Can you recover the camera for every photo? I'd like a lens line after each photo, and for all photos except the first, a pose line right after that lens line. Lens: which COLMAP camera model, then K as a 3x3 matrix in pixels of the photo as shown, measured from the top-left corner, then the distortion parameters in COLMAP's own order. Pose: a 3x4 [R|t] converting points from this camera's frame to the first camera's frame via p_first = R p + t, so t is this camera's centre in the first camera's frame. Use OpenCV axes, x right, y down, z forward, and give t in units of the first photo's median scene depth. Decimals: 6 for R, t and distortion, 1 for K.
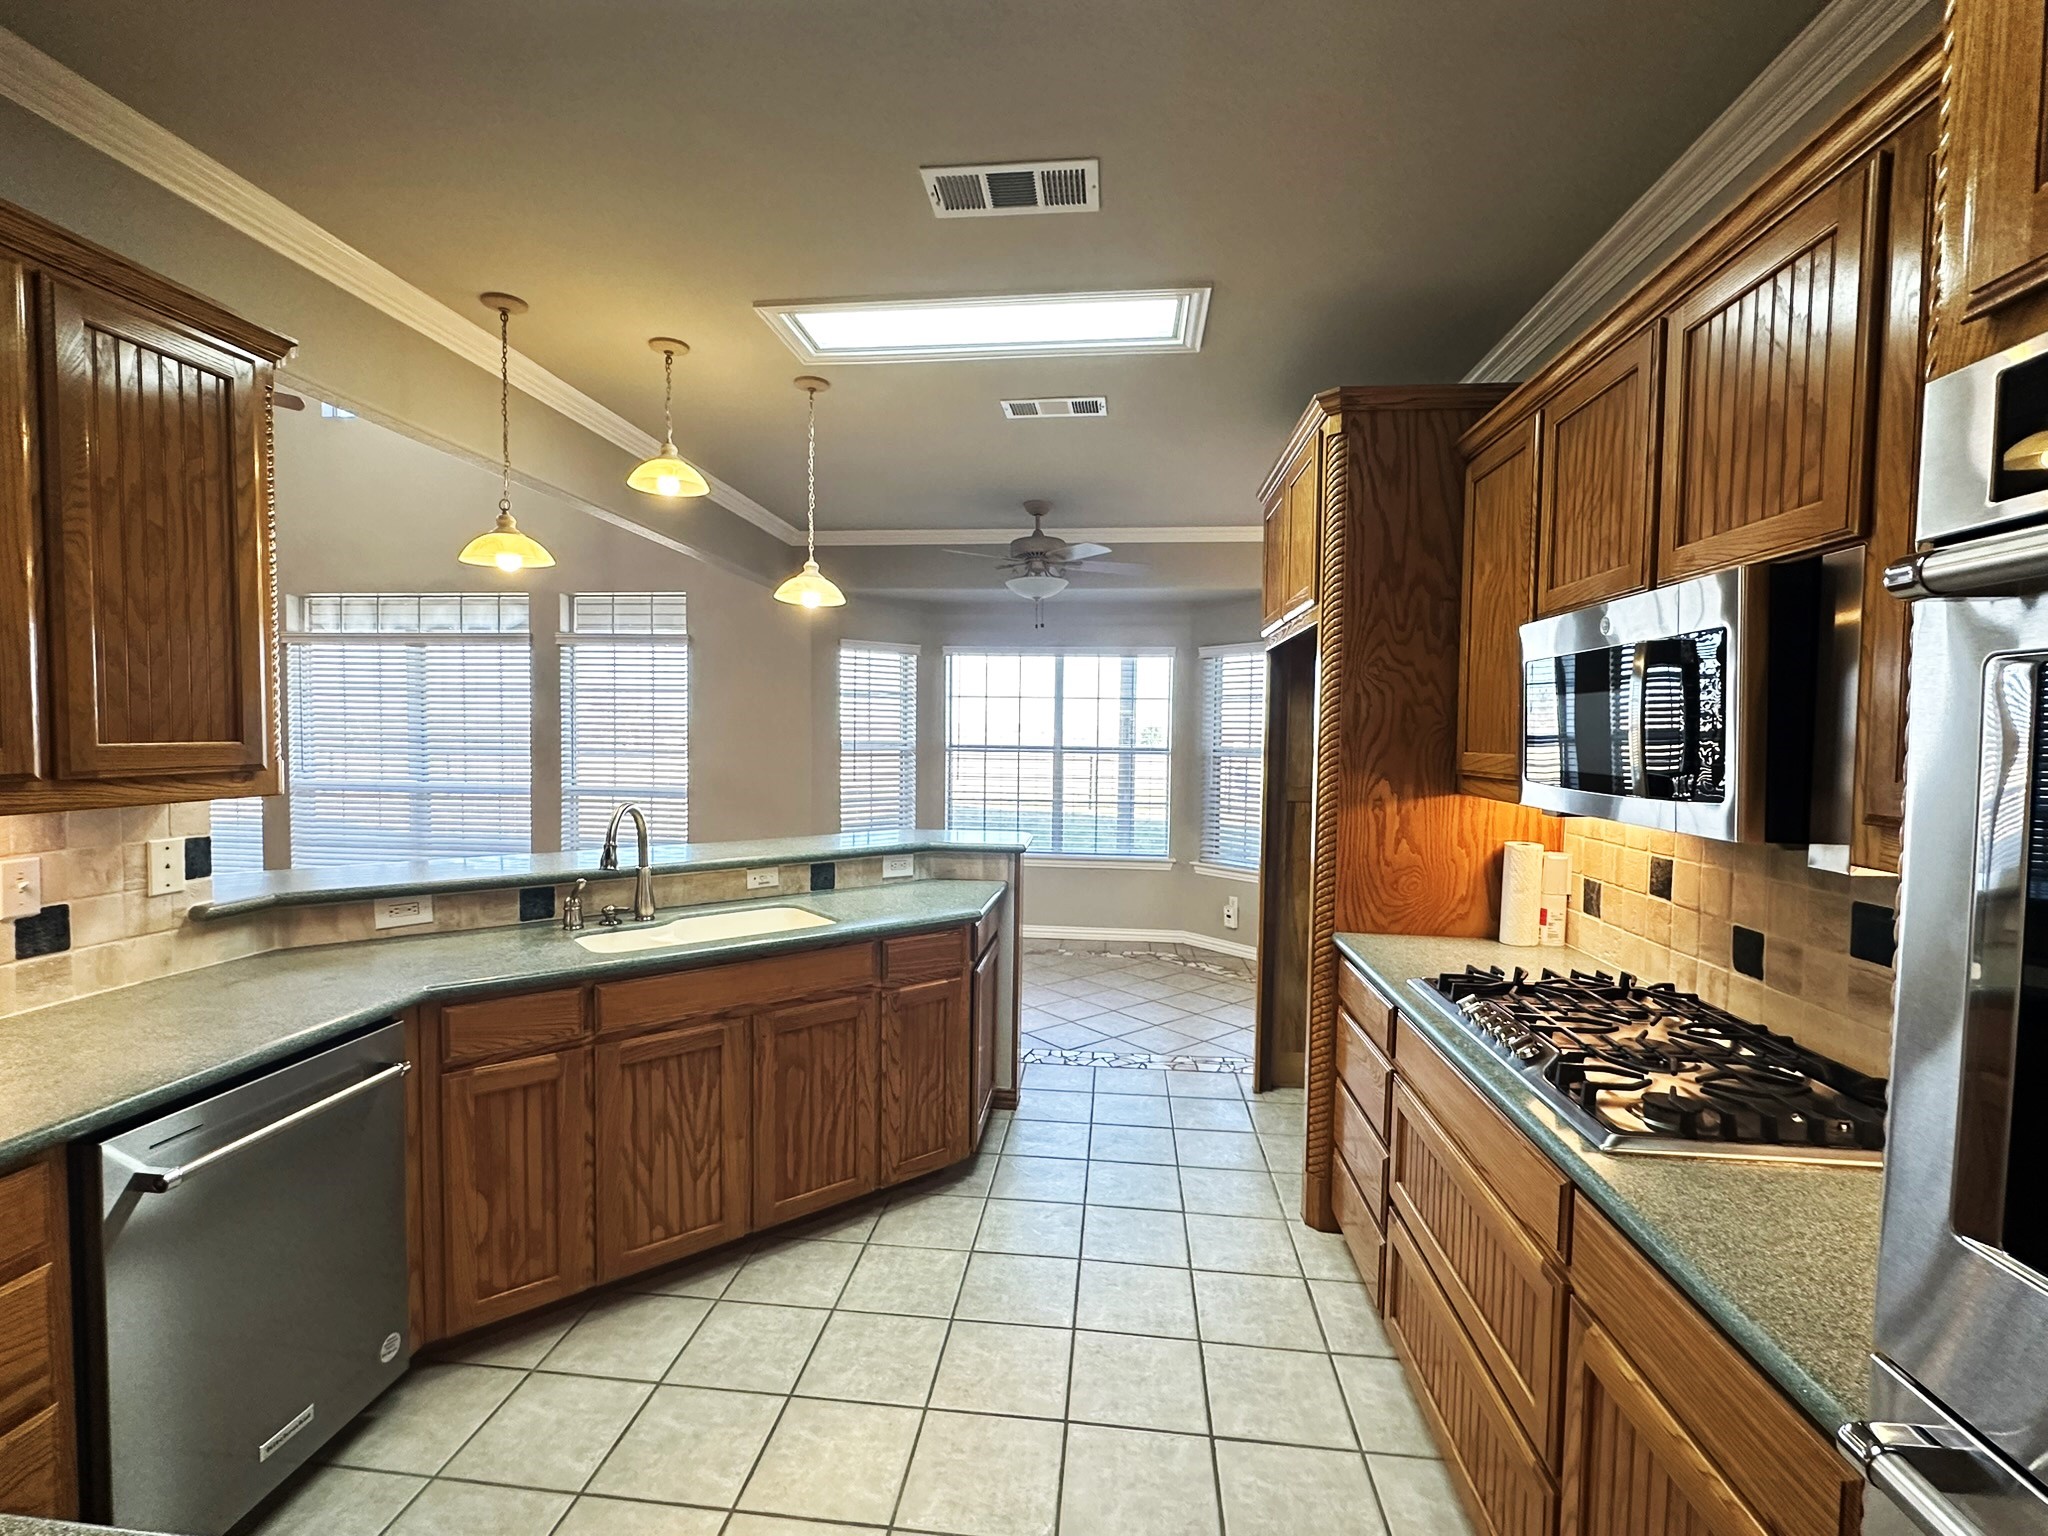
lens RADIAL K [[935.9, 0, 1020.7], [0, 935.9, 771.4], [0, 0, 1]] dist [-0.002288, -0.000891]
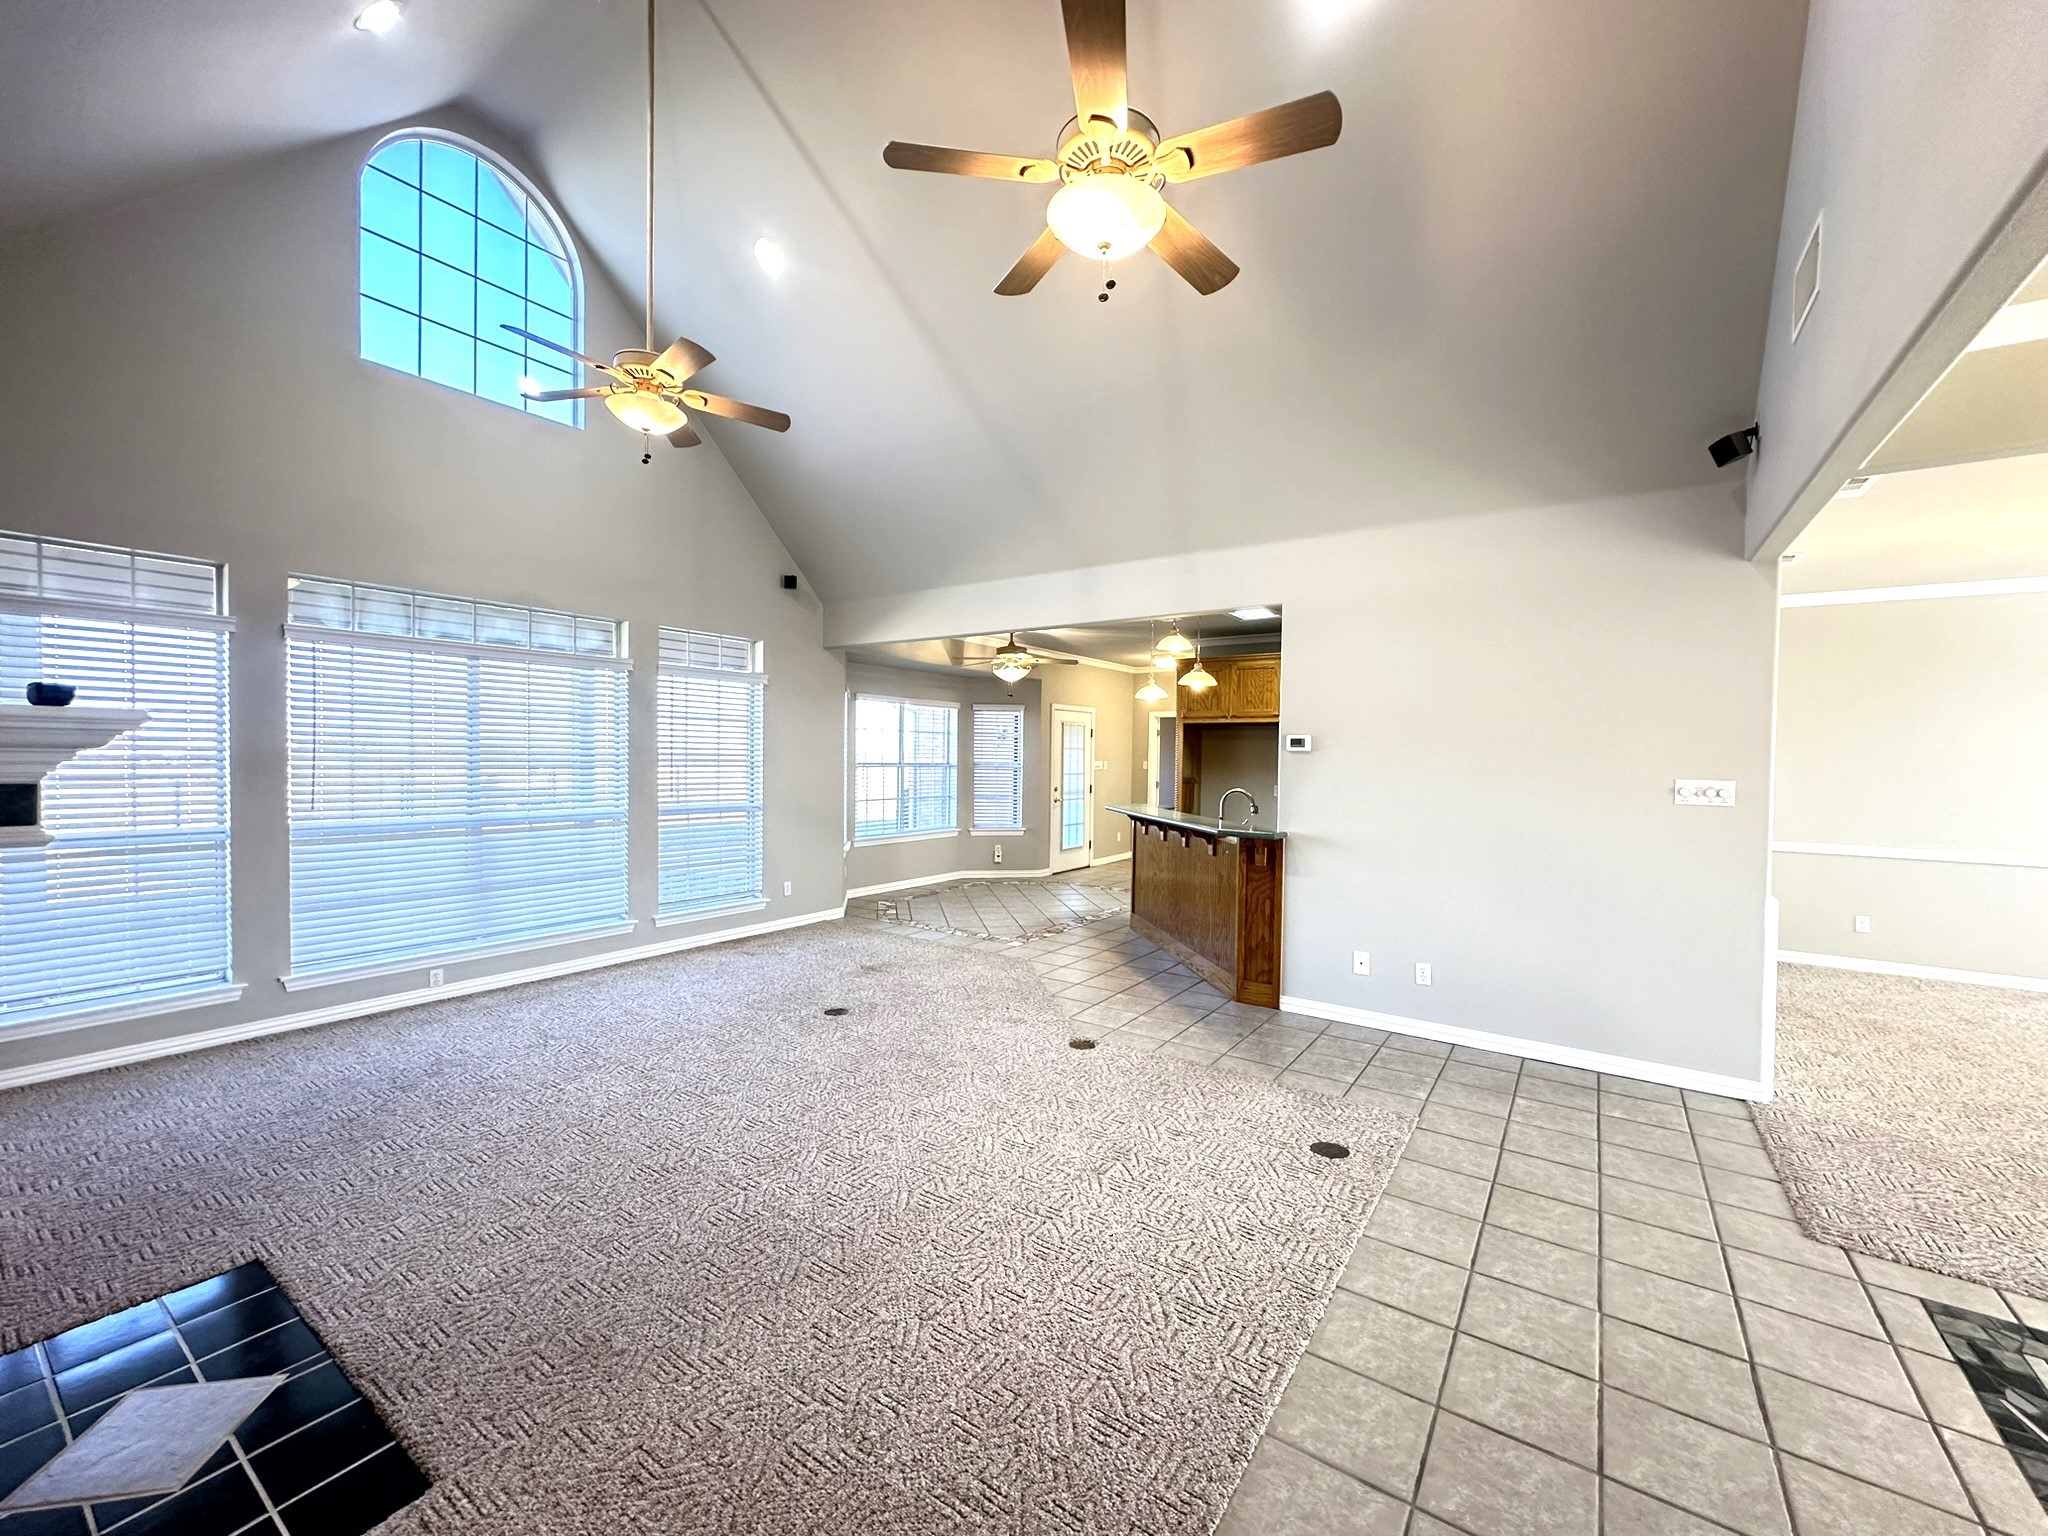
lens RADIAL K [[819.5, 0, 1028.1], [0, 819.5, 767.5], [0, 0, 1]] dist [-0.000669, 0.000540]
pose [[0.479470, -0.023223, 0.877251, -1.069318], [0.034436, 0.999378, 0.007635, -0.022410], [-0.876882, 0.026548, 0.479971, 0.181265]]
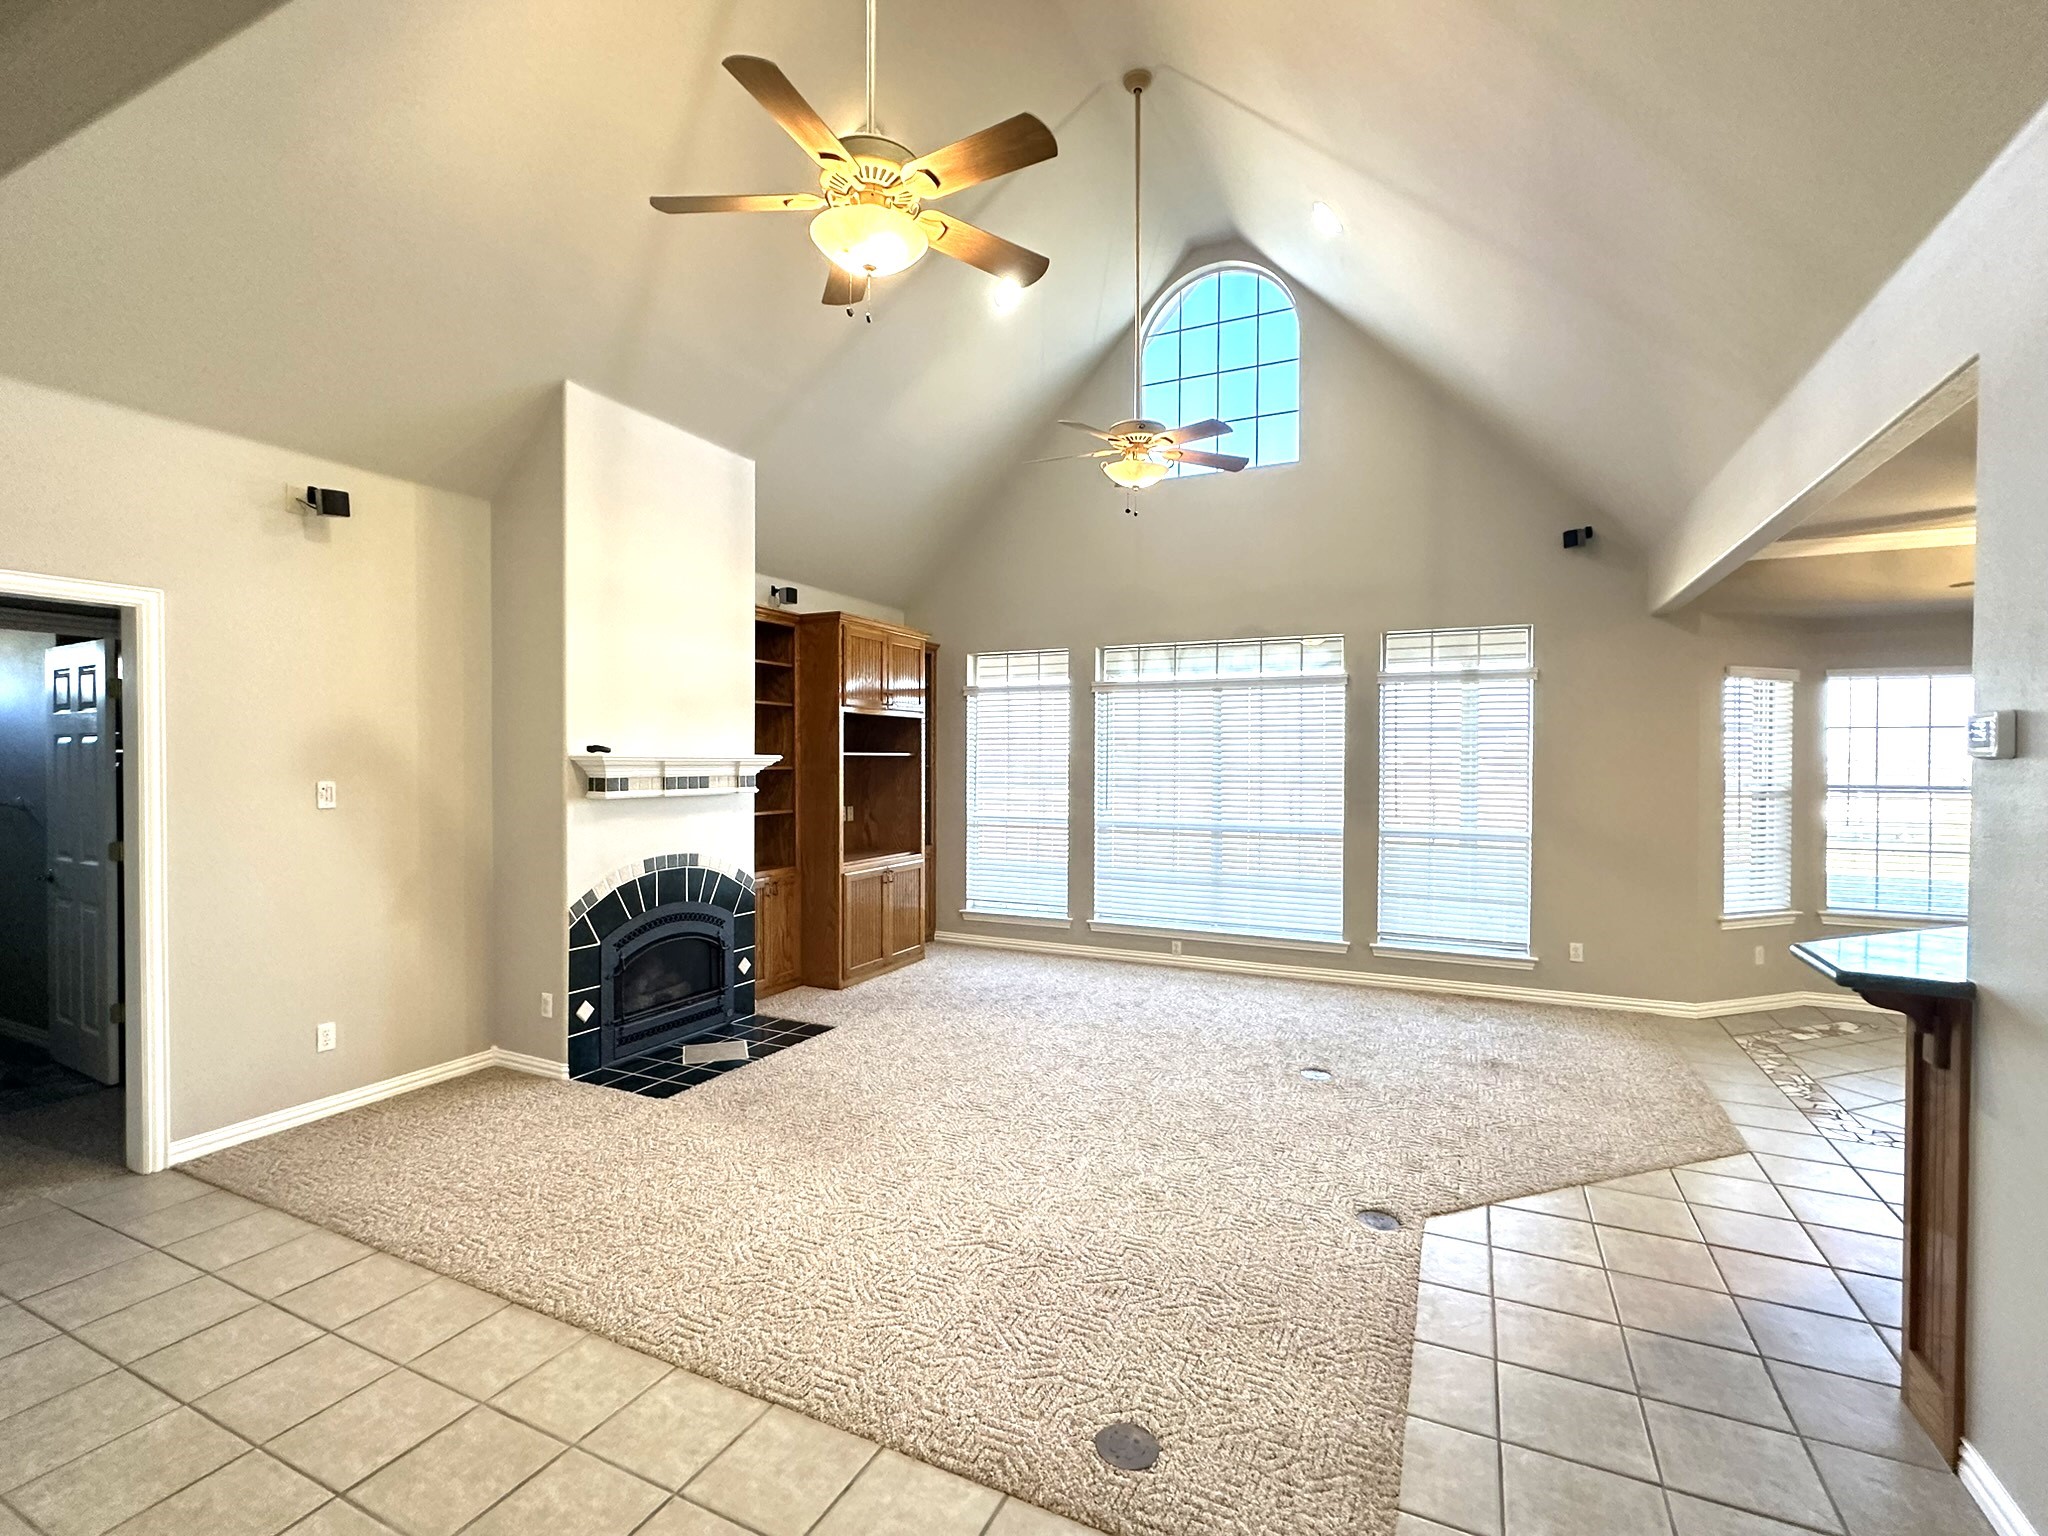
lens RADIAL K [[935.9, 0, 1018.1], [0, 935.9, 771.5], [0, 0, 1]] dist [-0.002288, -0.000891]
pose [[0.942209, -0.007991, -0.334932, -0.504102], [-0.004191, 0.999356, -0.035633, -0.007230], [0.335001, 0.034977, 0.941568, -0.054322]]
